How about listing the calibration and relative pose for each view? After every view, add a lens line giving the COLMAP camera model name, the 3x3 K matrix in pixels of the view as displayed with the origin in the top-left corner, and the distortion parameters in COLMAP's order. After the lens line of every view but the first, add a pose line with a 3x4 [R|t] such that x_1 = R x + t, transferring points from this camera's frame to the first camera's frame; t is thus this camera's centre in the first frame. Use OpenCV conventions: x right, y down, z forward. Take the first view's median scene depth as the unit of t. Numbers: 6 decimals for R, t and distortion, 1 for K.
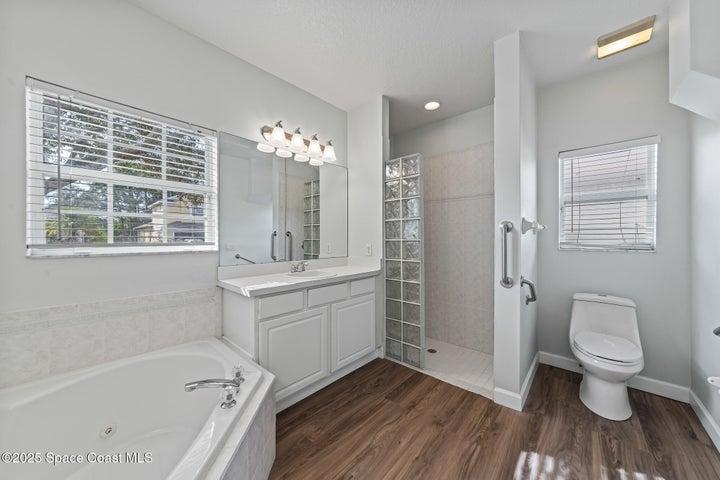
lens RADIAL K [[252.7, 0, 359.8], [0, 252.7, 241.5], [0, 0, 1]] dist [0.006651, 0.000029]
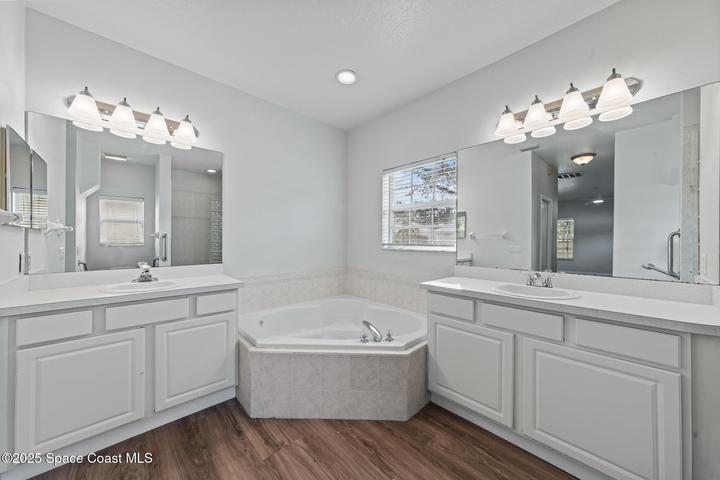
lens RADIAL K [[252.7, 0, 360.1], [0, 252.7, 239.5], [0, 0, 1]] dist [0.006651, 0.000029]
pose [[-0.080330, -0.005050, -0.996756, 0.815058], [-0.010801, 0.999933, -0.004196, -0.011361], [0.996710, 0.010428, -0.080379, 0.784423]]
